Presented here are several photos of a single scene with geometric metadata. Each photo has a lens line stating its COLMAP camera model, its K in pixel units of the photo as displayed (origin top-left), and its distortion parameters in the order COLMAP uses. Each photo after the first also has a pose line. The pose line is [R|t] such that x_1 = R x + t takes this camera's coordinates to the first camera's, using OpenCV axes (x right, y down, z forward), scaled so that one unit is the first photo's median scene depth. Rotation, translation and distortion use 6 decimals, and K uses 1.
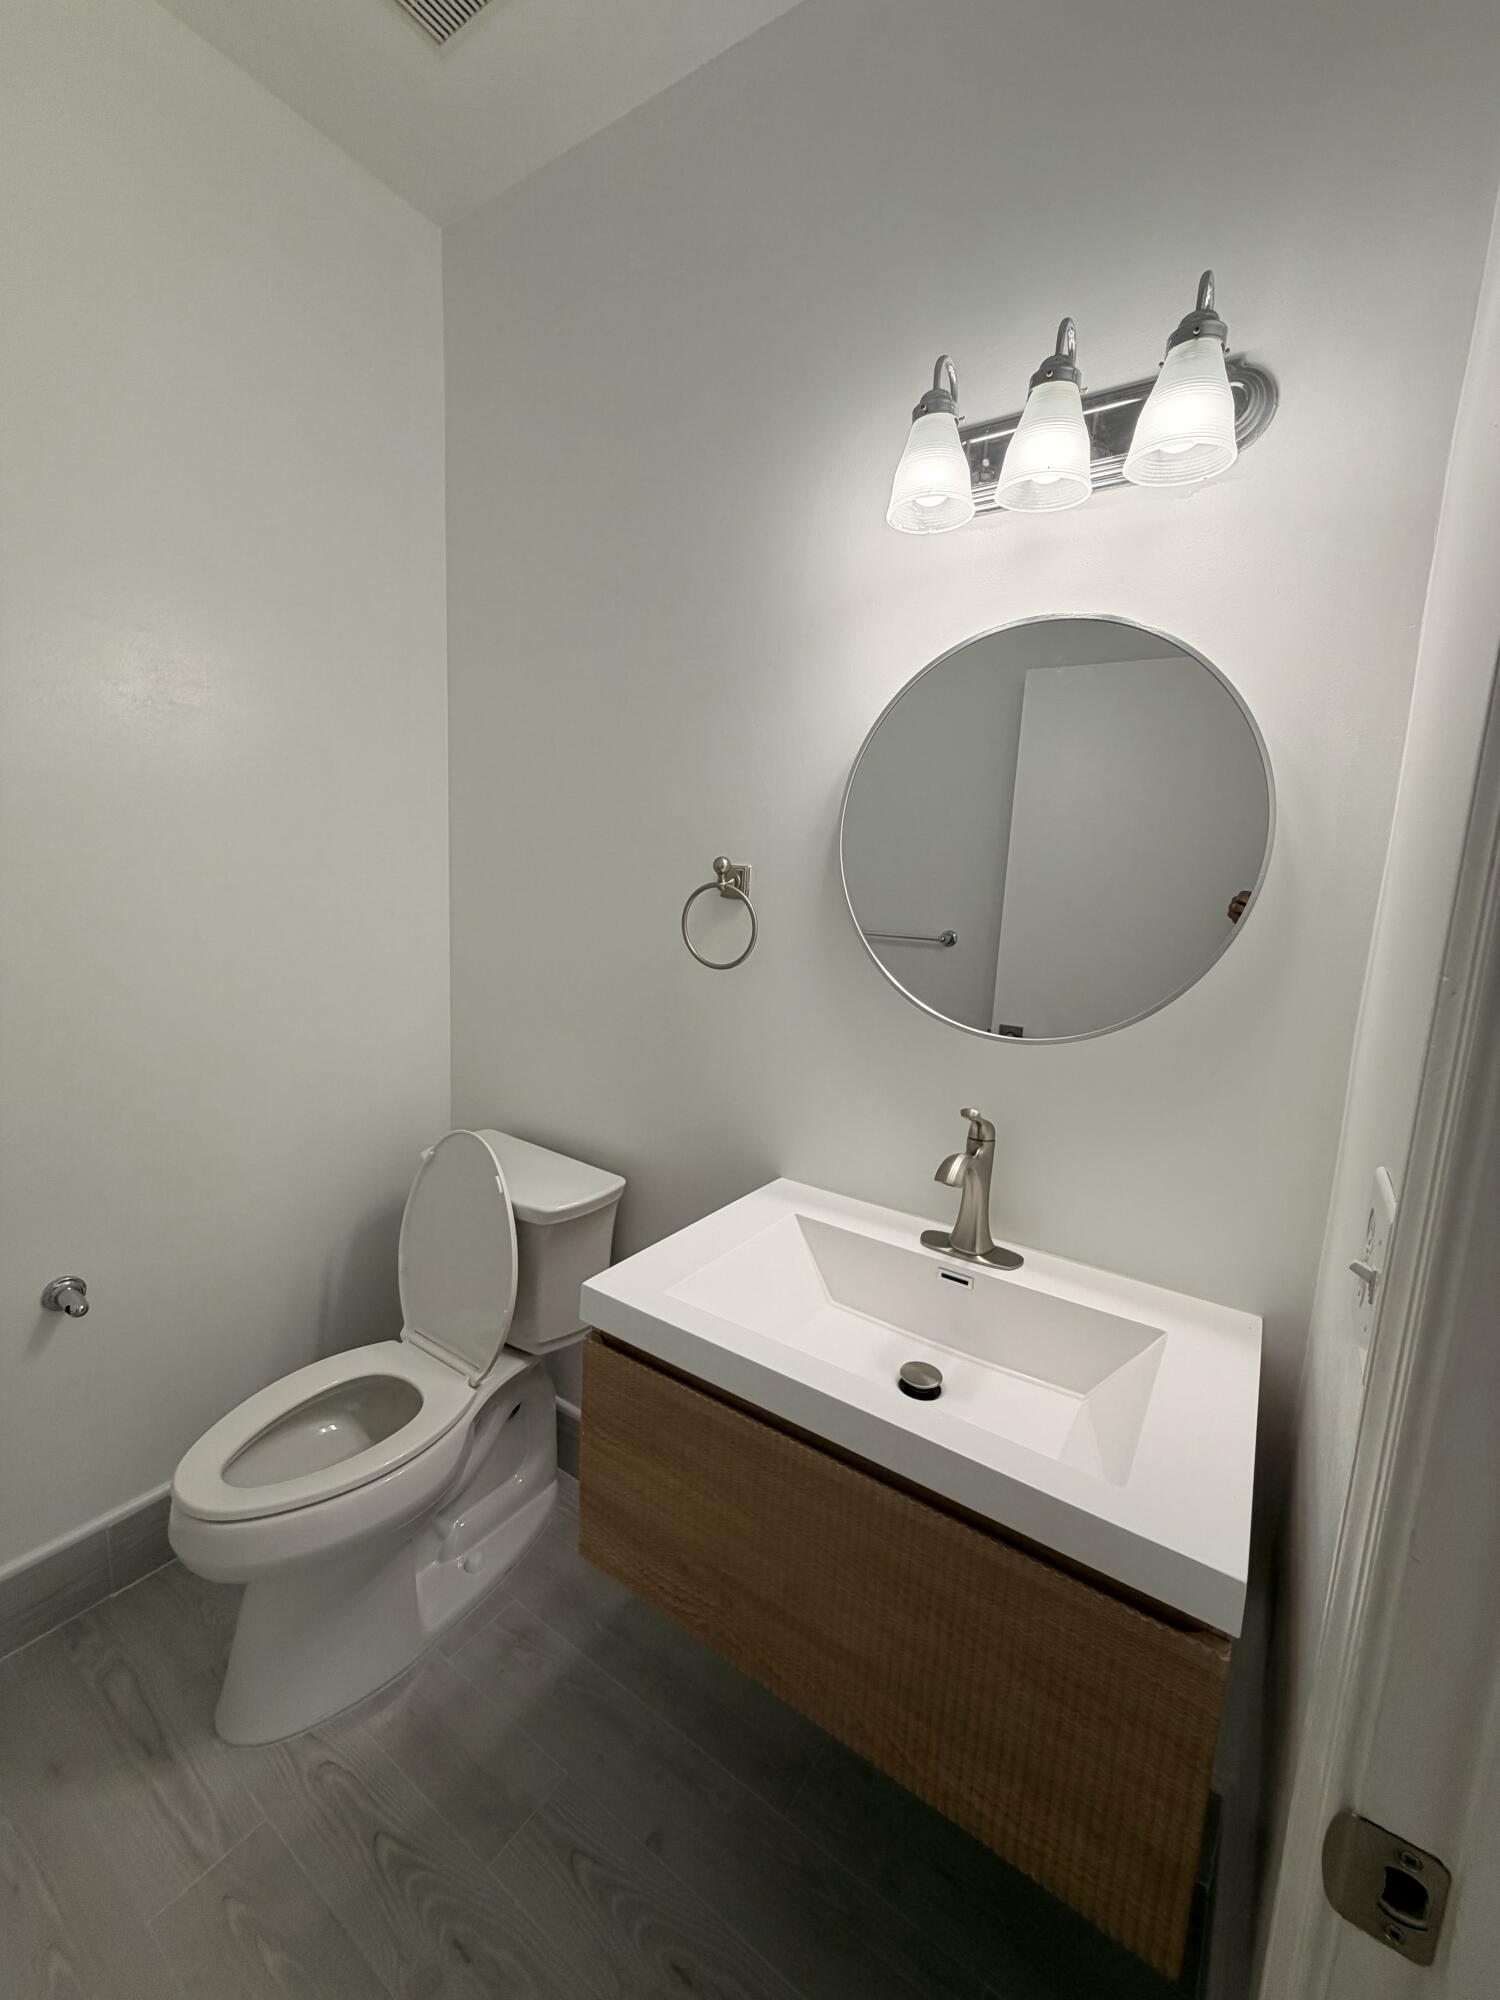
lens RADIAL K [[793.8, 0, 751.1], [0, 793.8, 992.3], [0, 0, 1]] dist [0.000219, 0.000052]
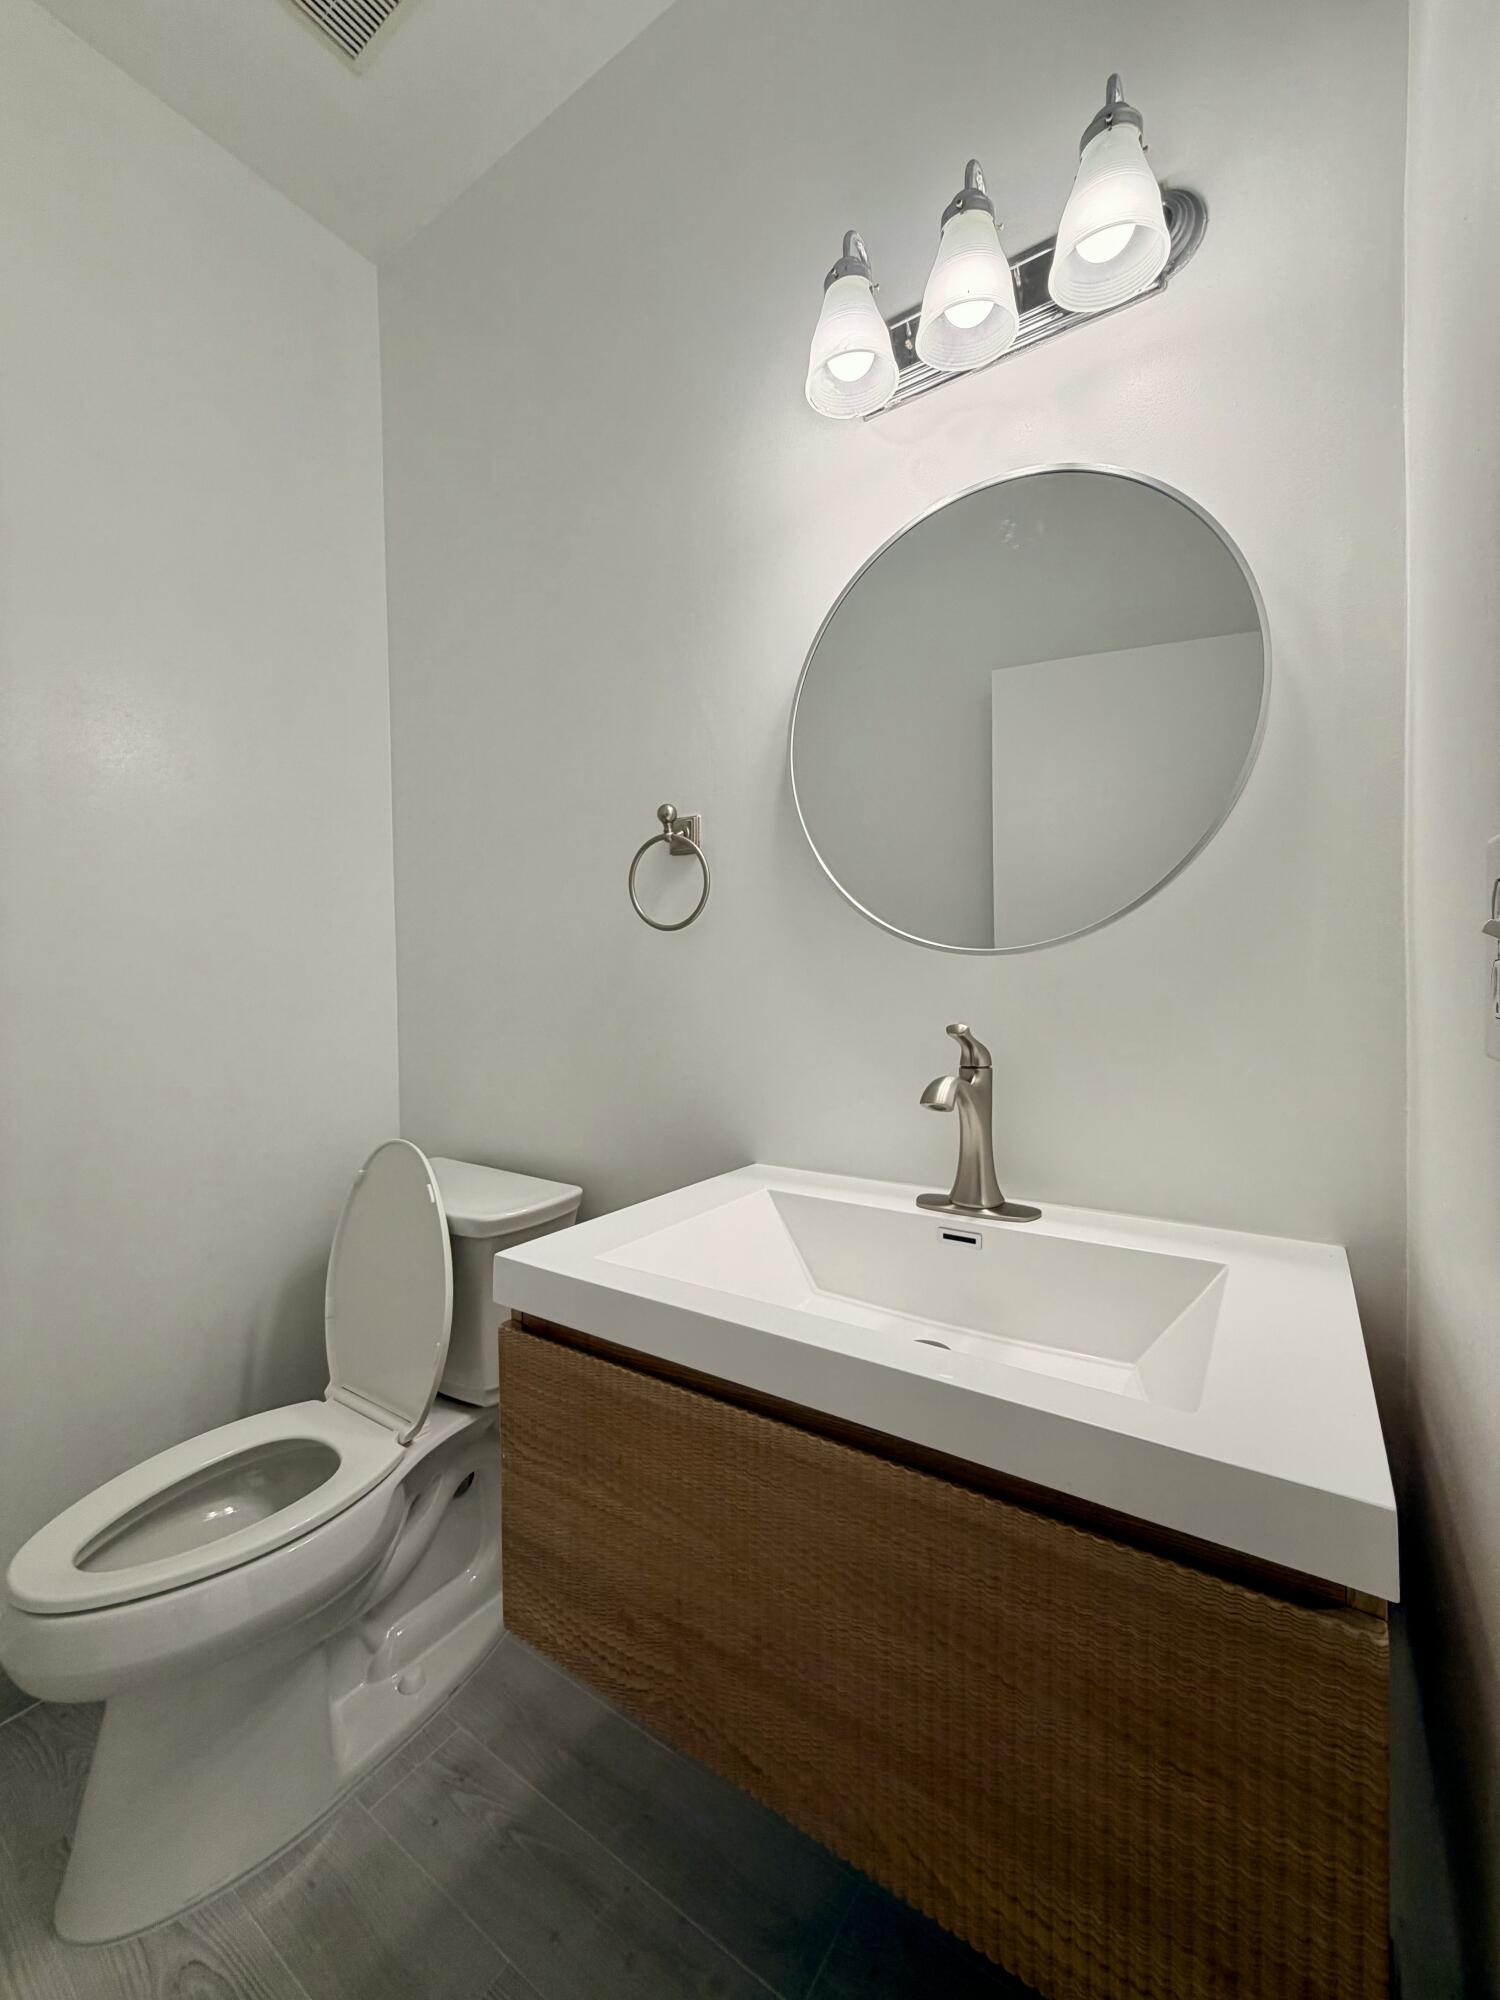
lens RADIAL K [[793.8, 0, 751.1], [0, 793.8, 992.3], [0, 0, 1]] dist [0.000219, 0.000052]
pose [[0.997999, -0.063030, -0.005090, 0.060511], [0.061854, 0.989765, -0.128604, 0.196388], [0.013143, 0.128032, 0.991683, 0.147460]]
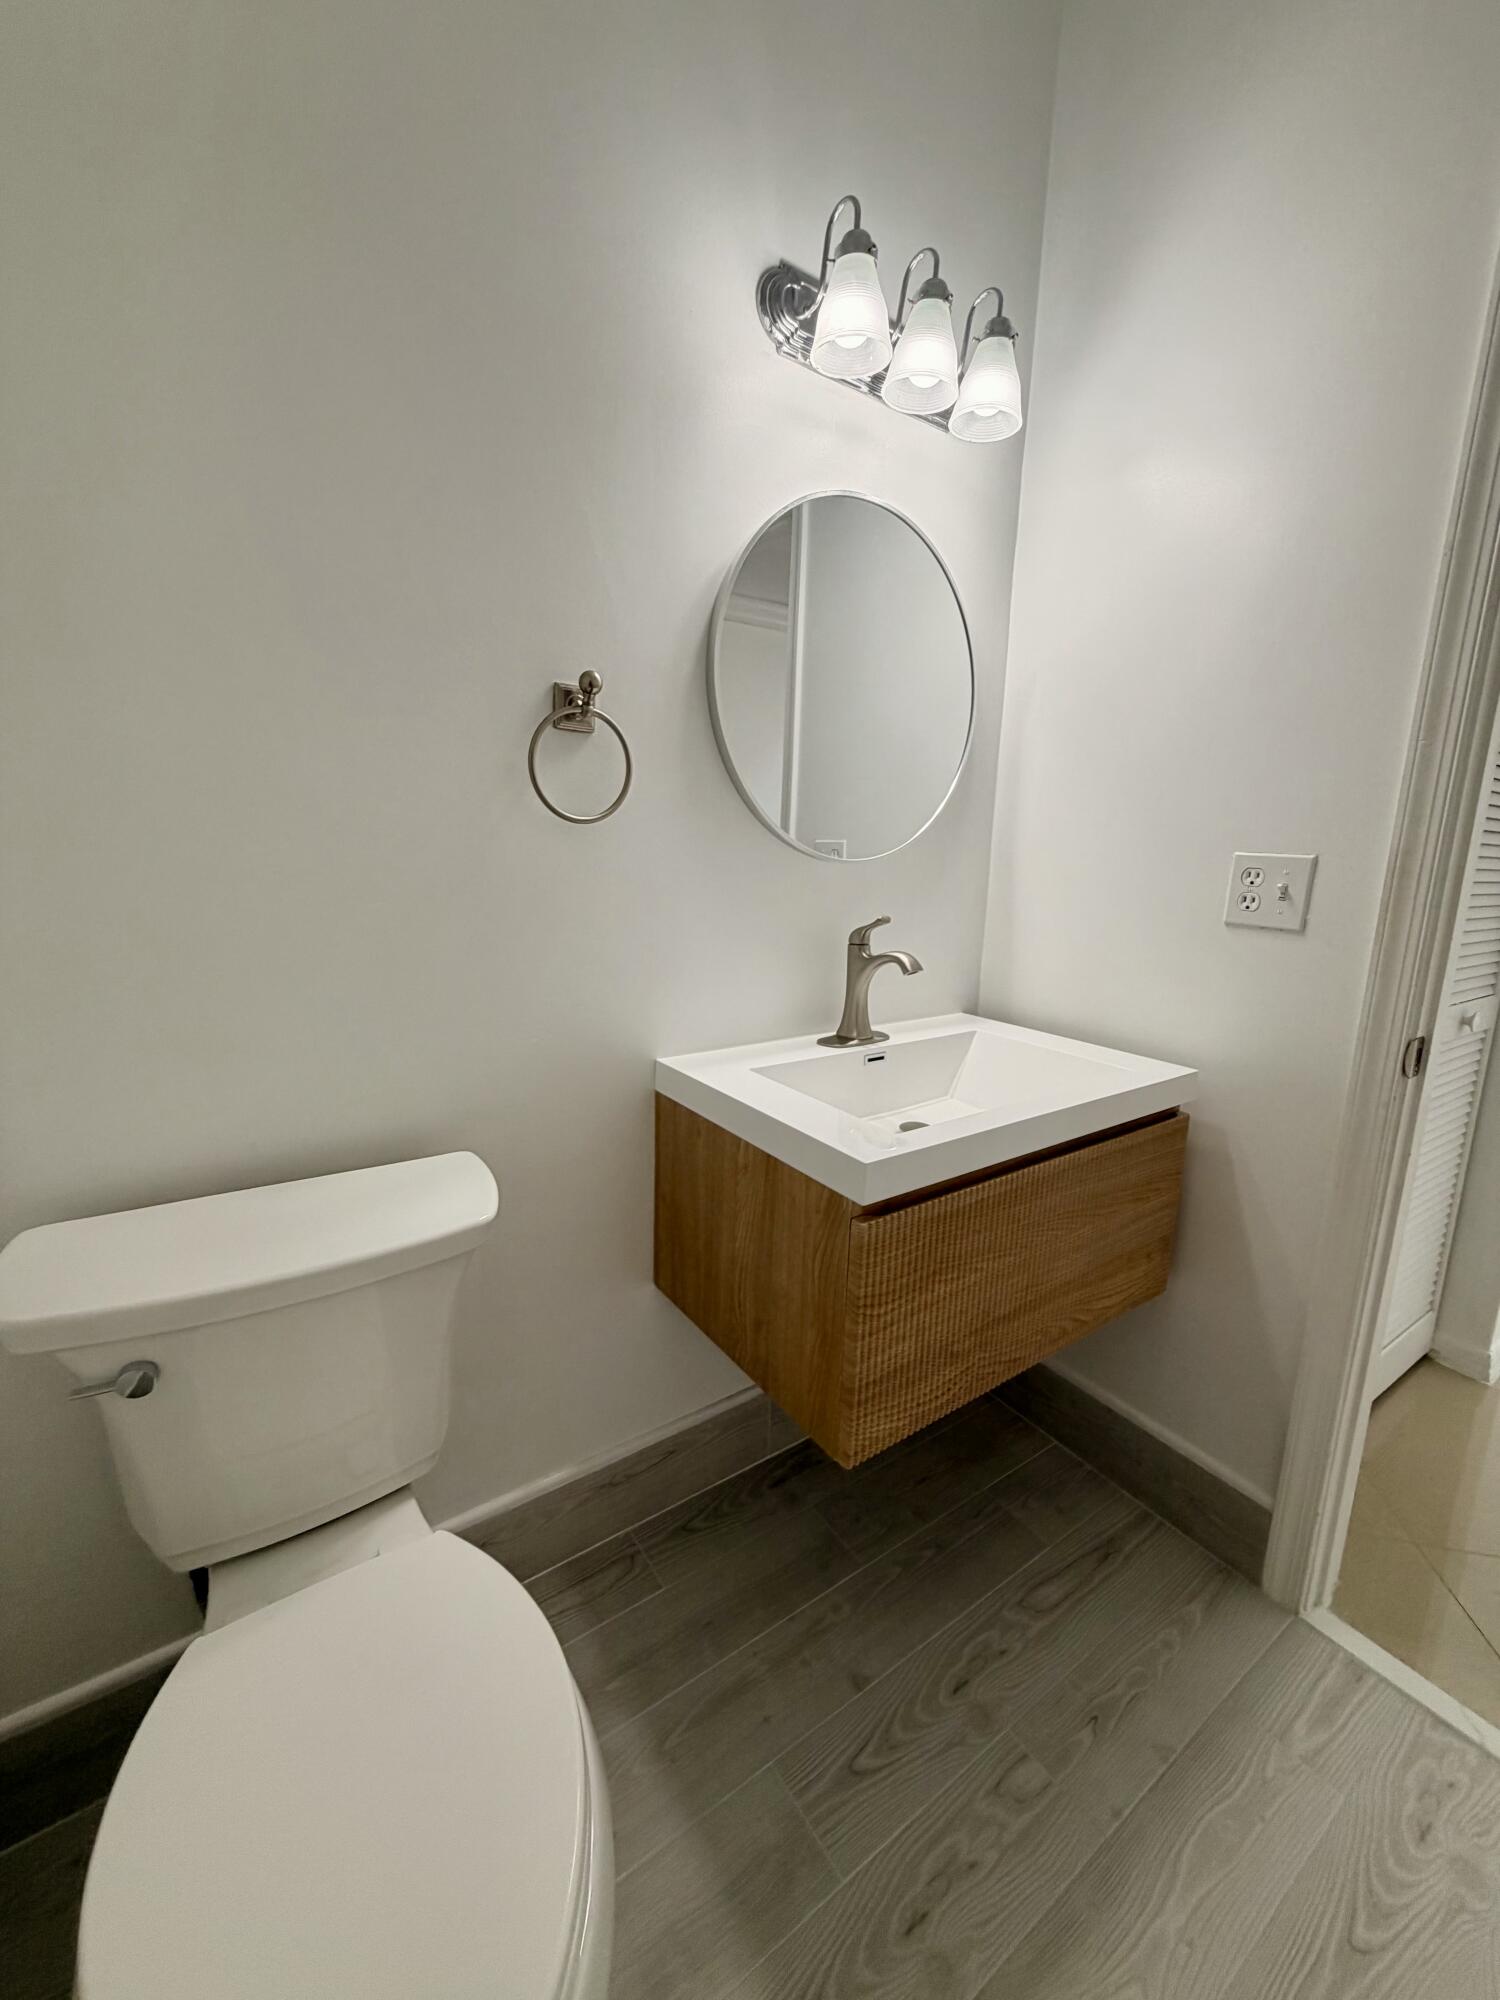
lens RADIAL K [[802.4, 0, 749.7], [0, 802.4, 980.6], [0, 0, 1]] dist [-0.001686, -0.000282]
pose [[0.362644, -0.204496, 0.909214, -0.892981], [0.118125, 0.977845, 0.172818, 0.005113], [-0.924411, 0.044730, 0.378766, 0.685667]]
